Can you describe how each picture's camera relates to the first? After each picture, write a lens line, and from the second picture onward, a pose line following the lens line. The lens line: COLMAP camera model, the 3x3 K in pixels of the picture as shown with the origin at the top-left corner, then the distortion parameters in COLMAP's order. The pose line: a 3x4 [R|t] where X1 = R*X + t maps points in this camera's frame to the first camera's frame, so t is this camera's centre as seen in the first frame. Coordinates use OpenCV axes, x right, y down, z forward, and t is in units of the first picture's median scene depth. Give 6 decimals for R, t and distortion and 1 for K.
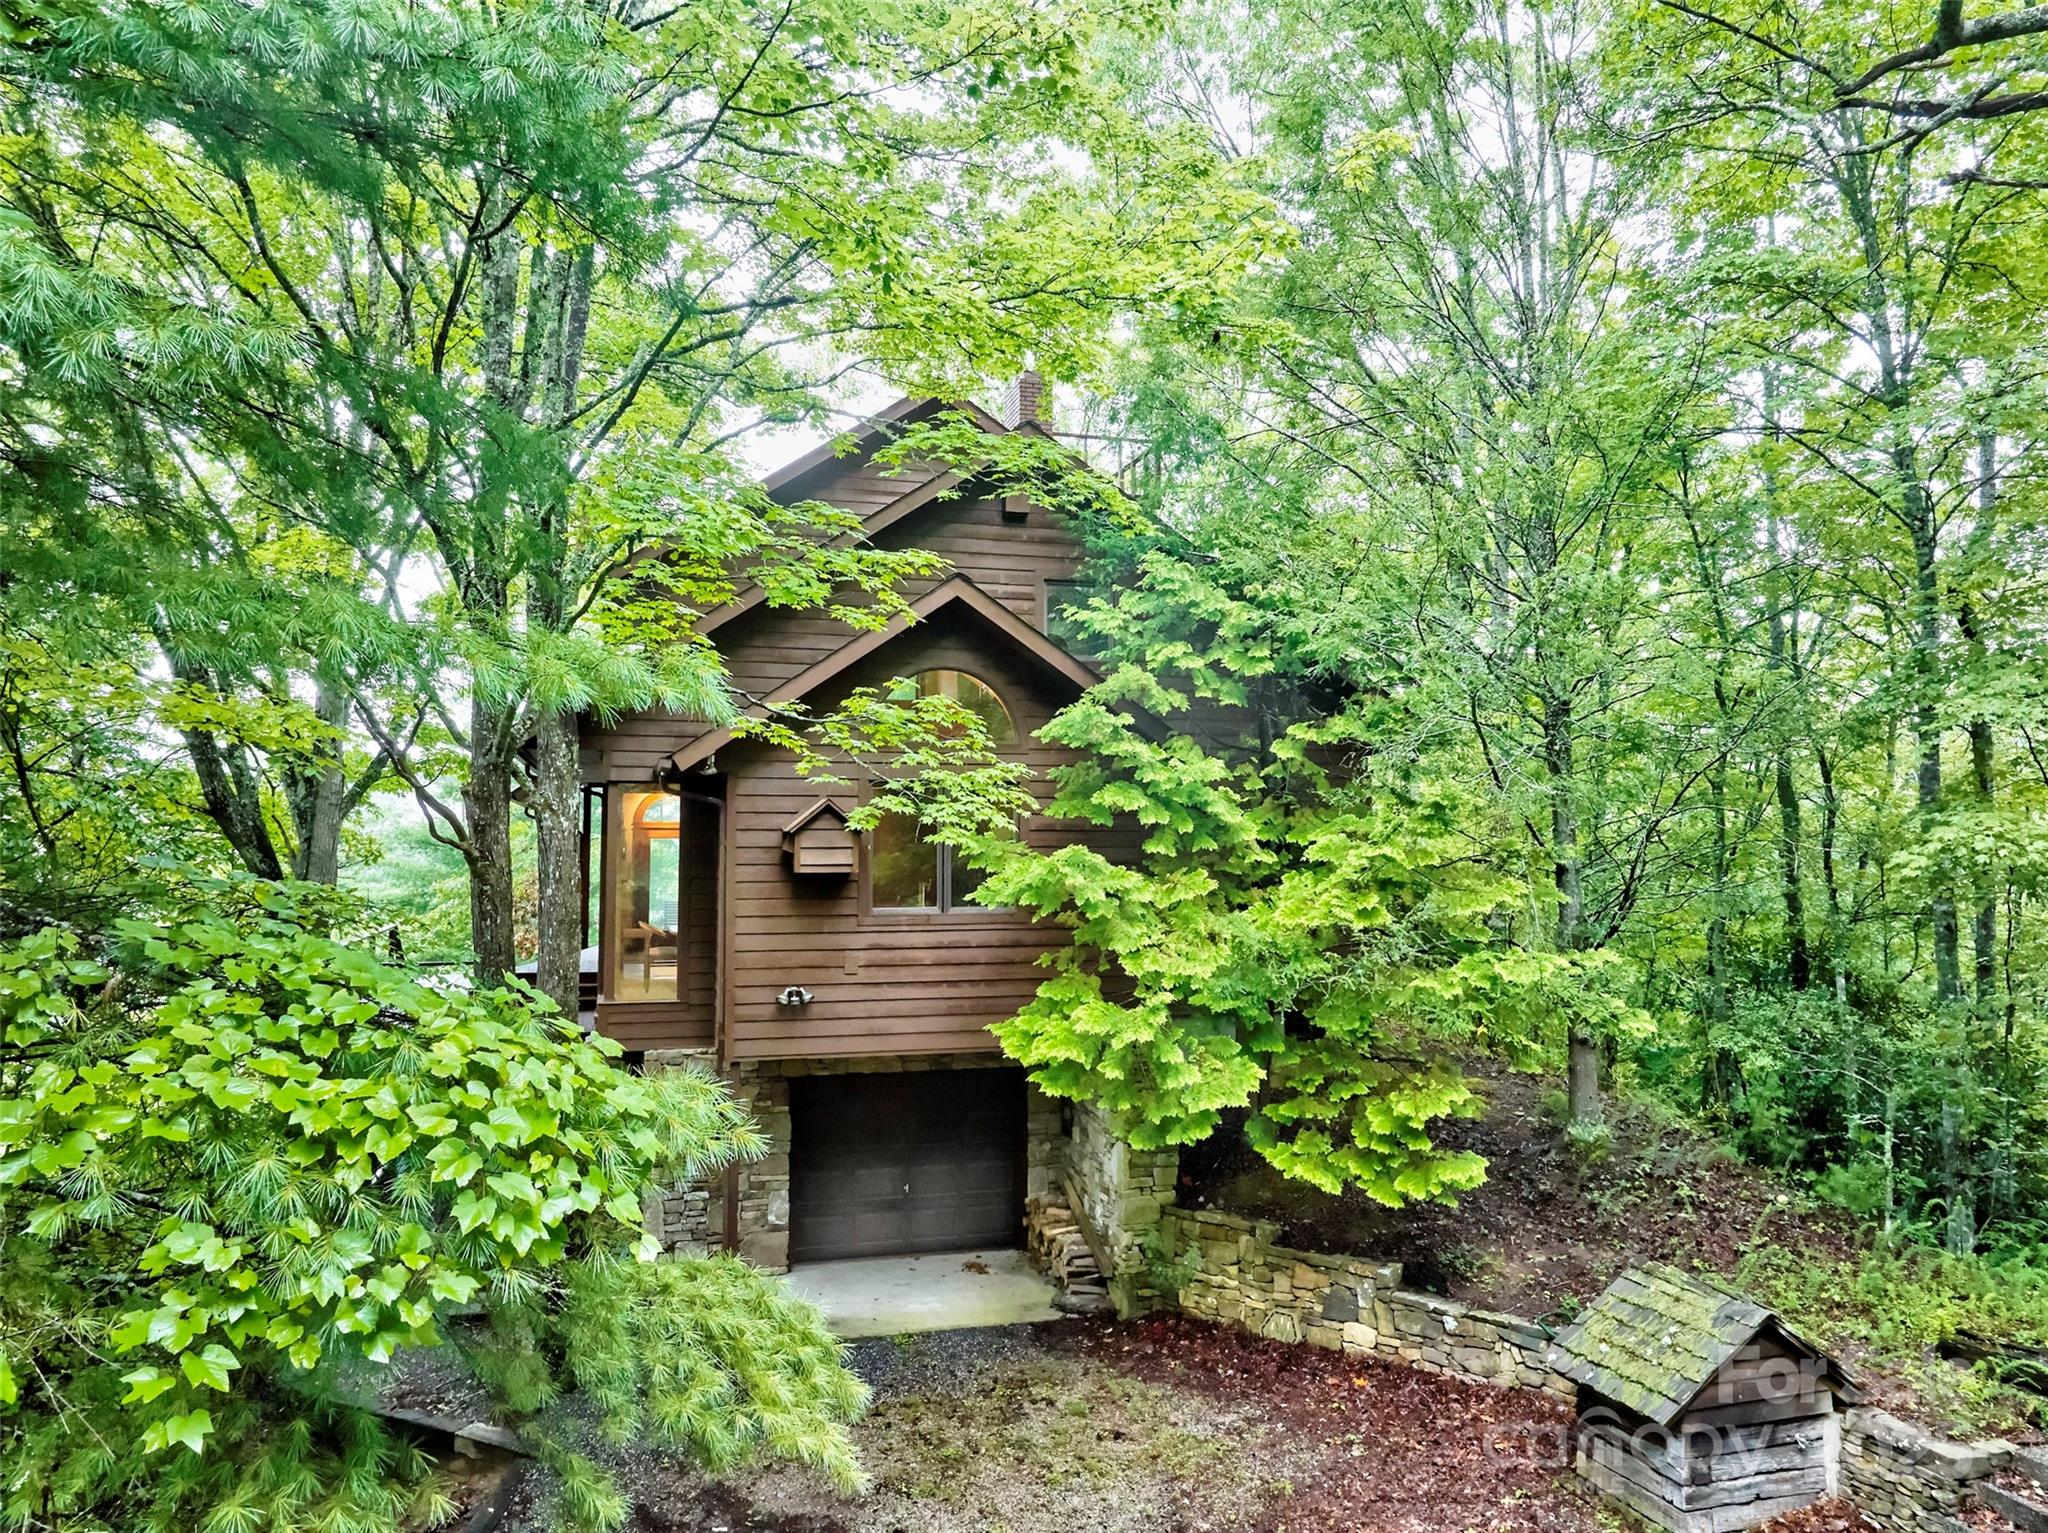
lens RADIAL K [[1431.4, 0, 1028.0], [0, 1431.4, 760.9], [0, 0, 1]] dist [-0.046123, 0.007366]
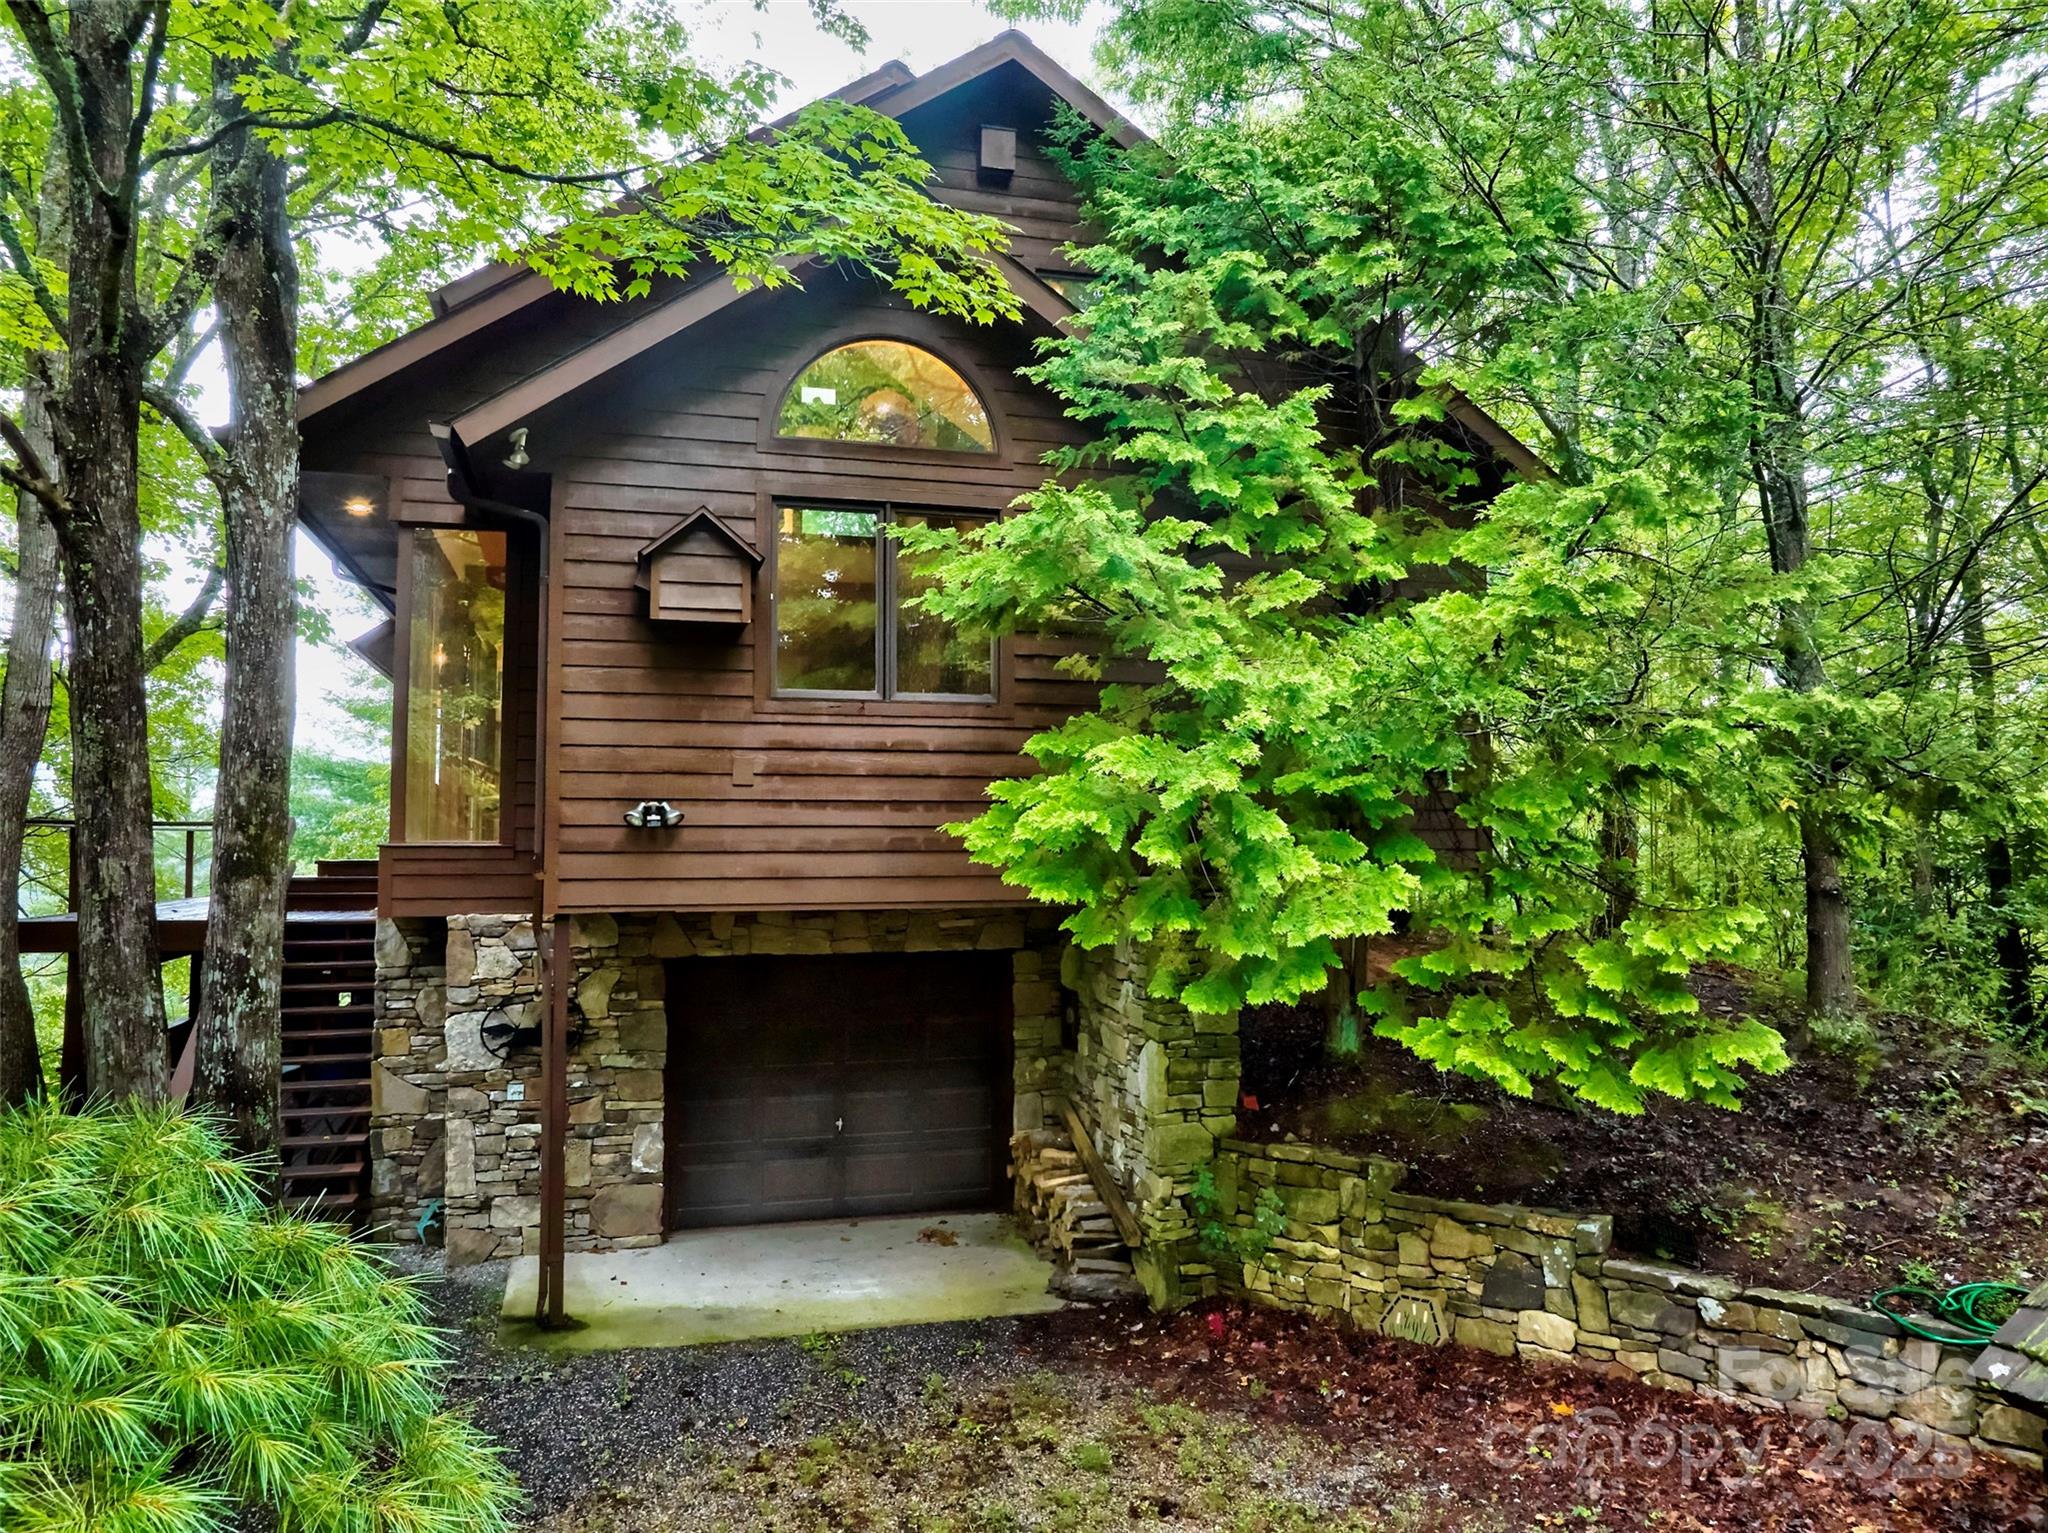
lens RADIAL K [[1431.4, 0, 1028.0], [0, 1431.4, 760.9], [0, 0, 1]] dist [-0.046123, 0.007366]
pose [[0.999983, -0.002010, 0.005524, 0.004272], [0.002009, 0.999998, 0.000254, 0.154996], [-0.005525, -0.000243, 0.999985, 0.383457]]
